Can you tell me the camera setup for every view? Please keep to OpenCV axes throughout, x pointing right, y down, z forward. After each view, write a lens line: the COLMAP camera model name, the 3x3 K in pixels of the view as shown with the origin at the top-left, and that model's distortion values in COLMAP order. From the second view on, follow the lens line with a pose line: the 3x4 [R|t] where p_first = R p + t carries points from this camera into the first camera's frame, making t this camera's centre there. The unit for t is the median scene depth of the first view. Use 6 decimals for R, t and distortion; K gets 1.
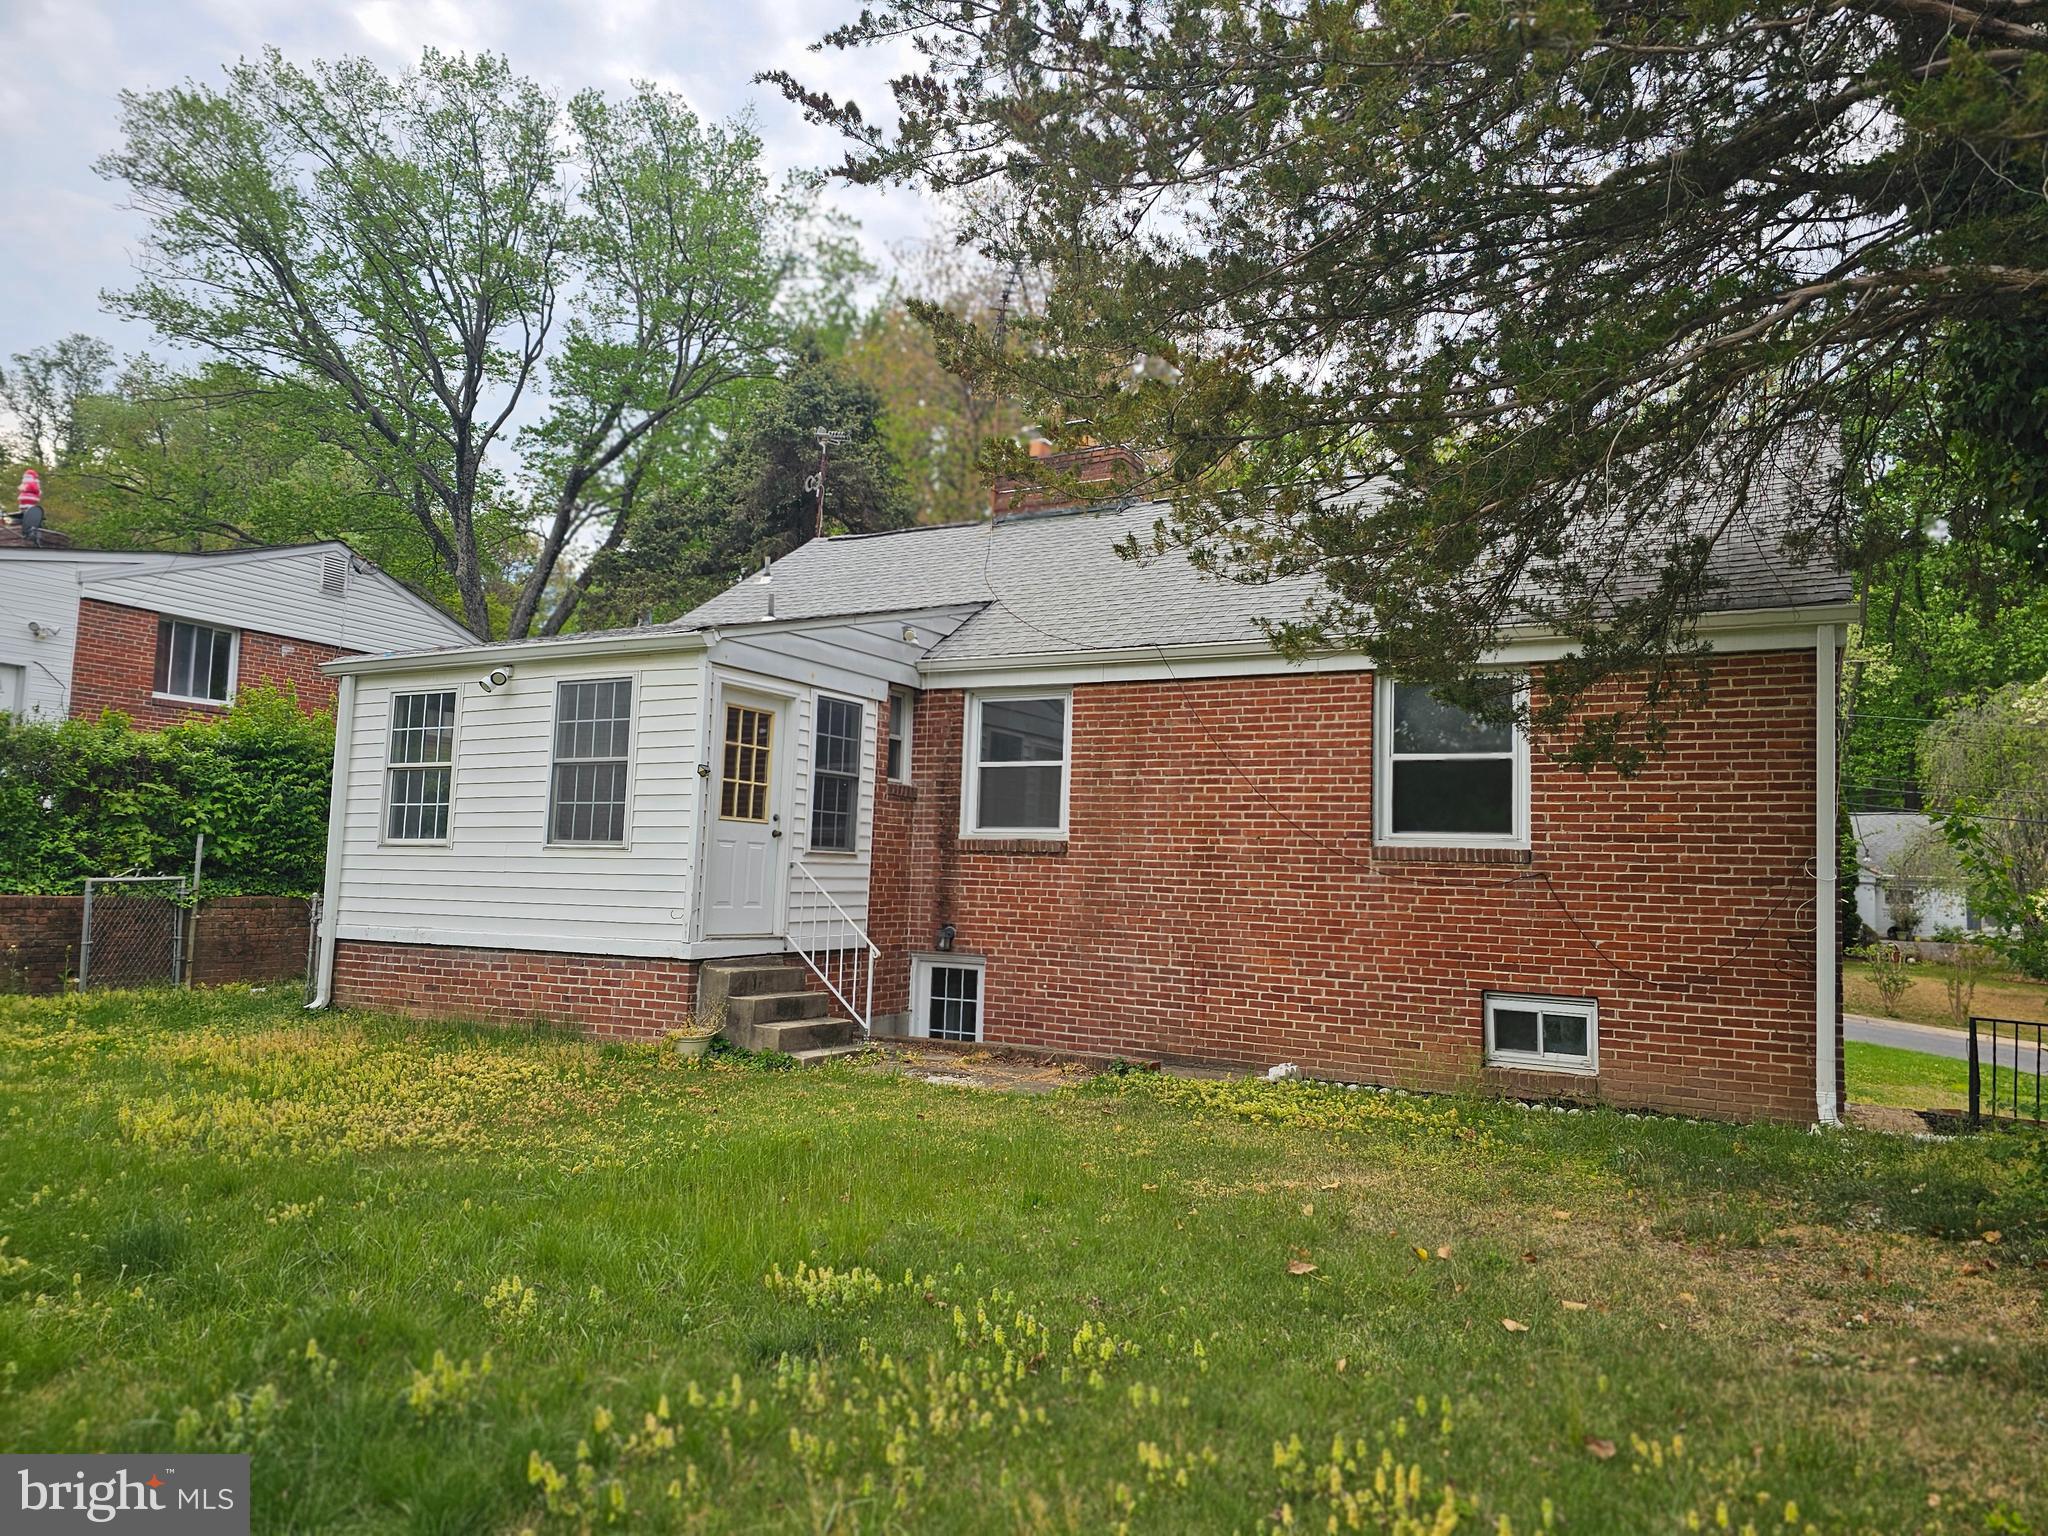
lens RADIAL K [[1391.5, 0, 1063.3], [0, 1391.5, 739.5], [0, 0, 1]] dist [0.054543, -0.042308]
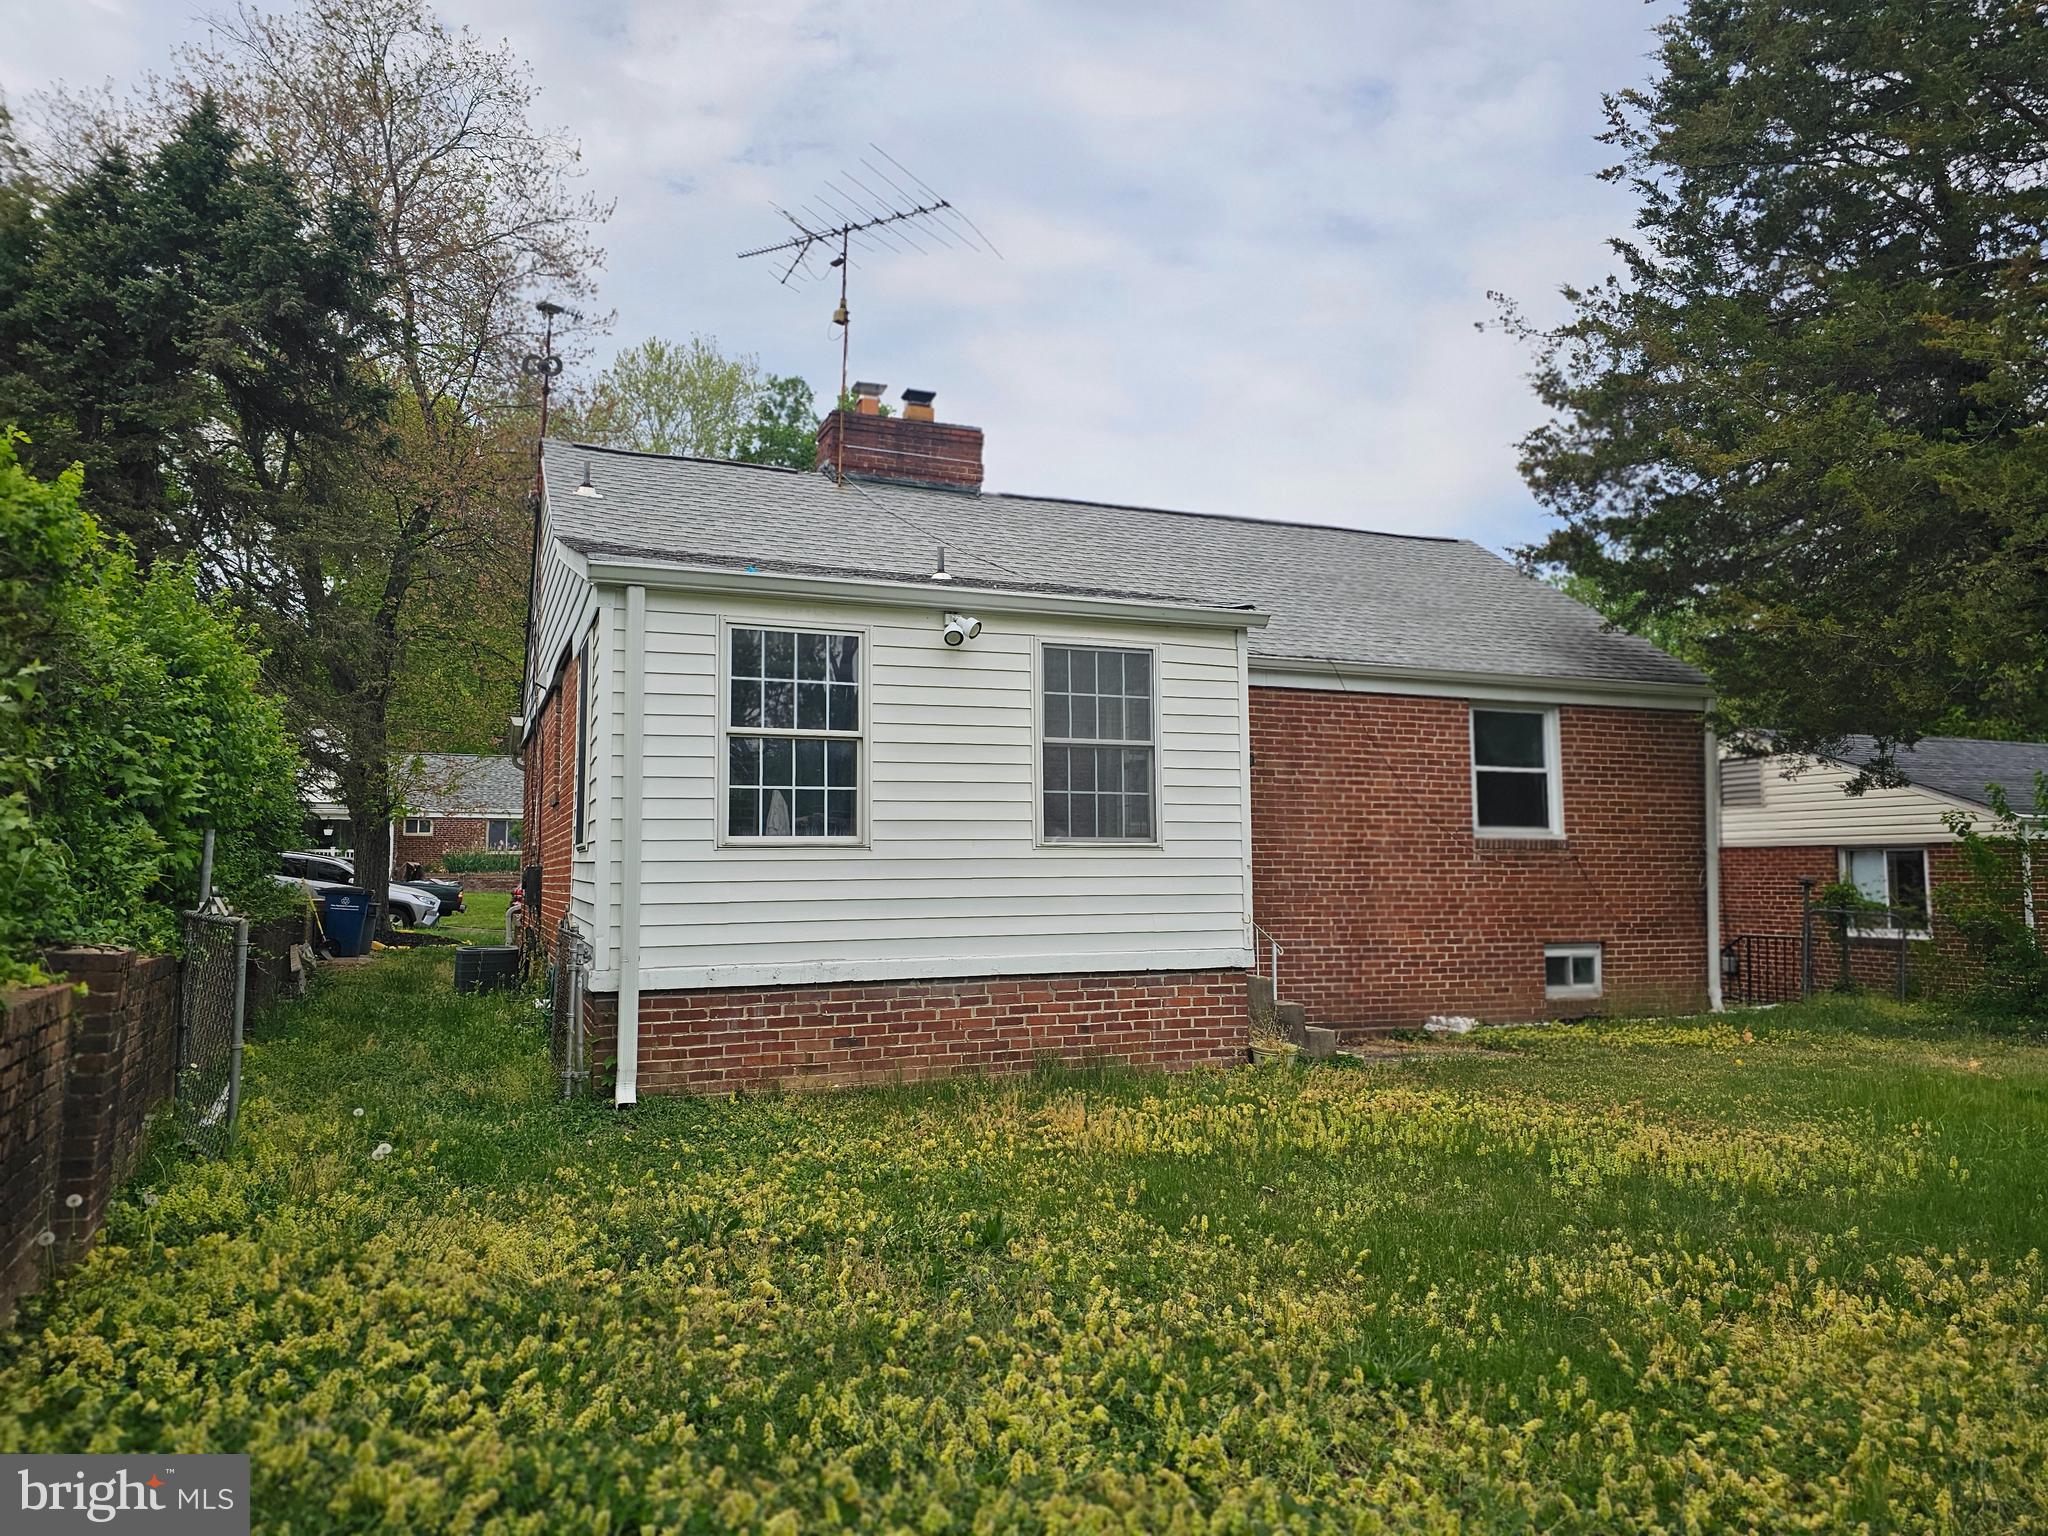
lens RADIAL K [[1391.5, 0, 1031.7], [0, 1391.5, 756.7], [0, 0, 1]] dist [0.054543, -0.042308]
pose [[0.633363, 0.036558, 0.772990, -0.953562], [-0.053407, 0.998567, -0.003467, 0.026978], [-0.772009, -0.039087, 0.634408, 0.476985]]
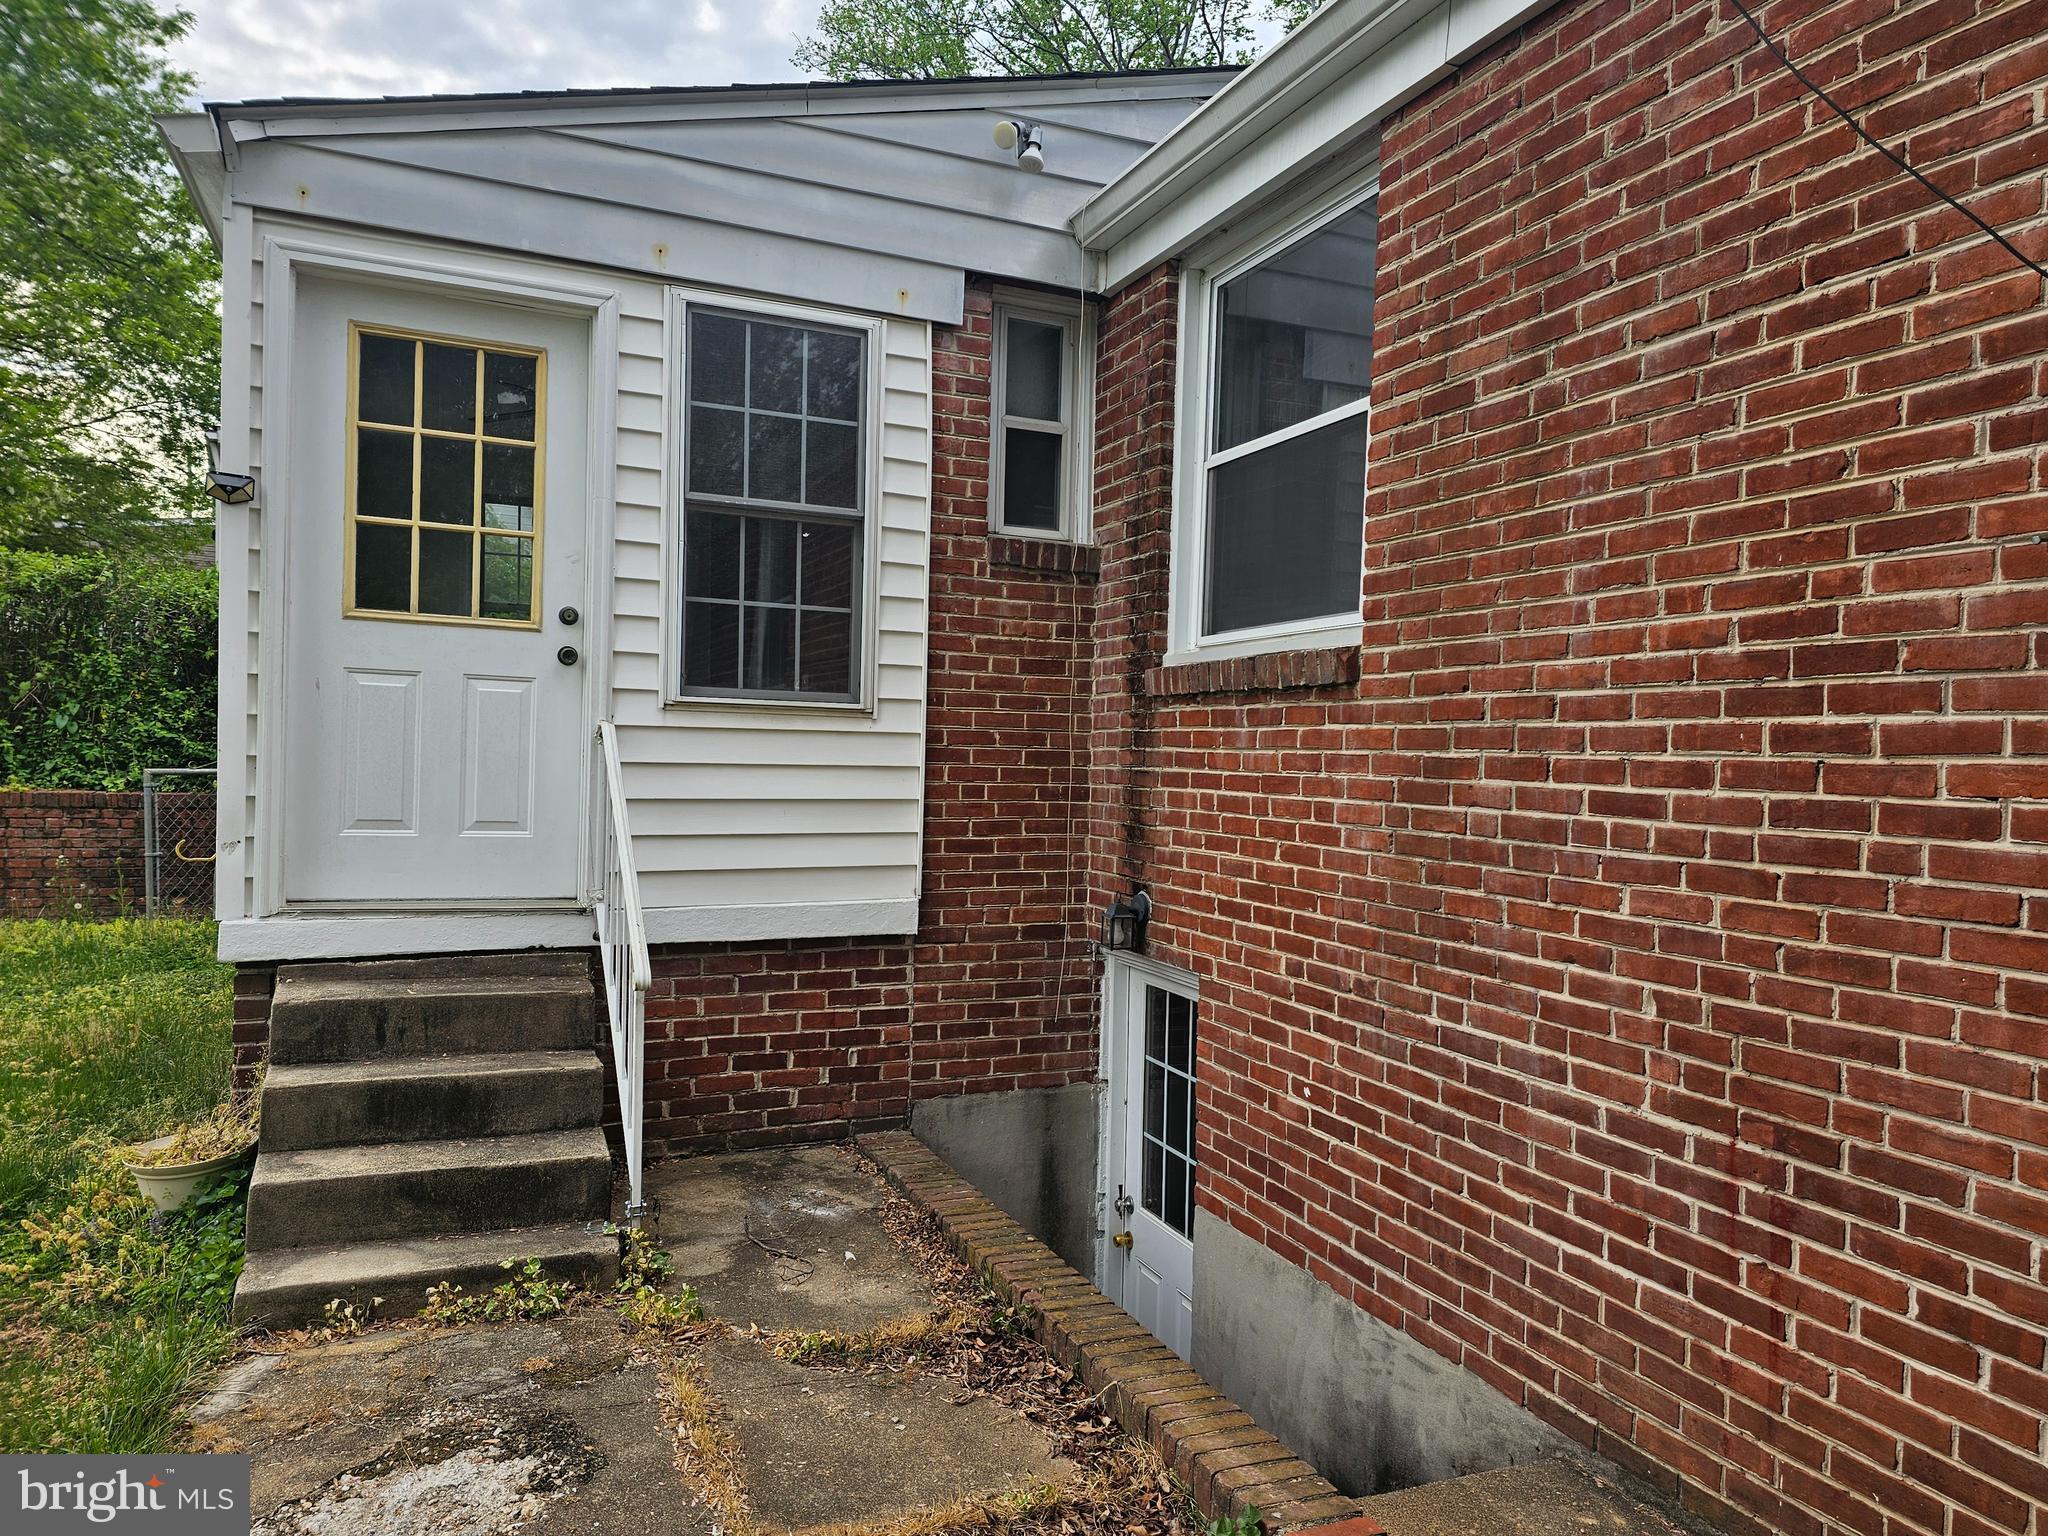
lens RADIAL K [[1391.5, 0, 1003.7], [0, 1391.5, 797.6], [0, 0, 1]] dist [0.054543, -0.042308]
pose [[0.773857, 0.007922, -0.633311, 0.146296], [0.060853, 0.994366, 0.086795, 0.078356], [0.630430, -0.105706, 0.769015, 0.740280]]
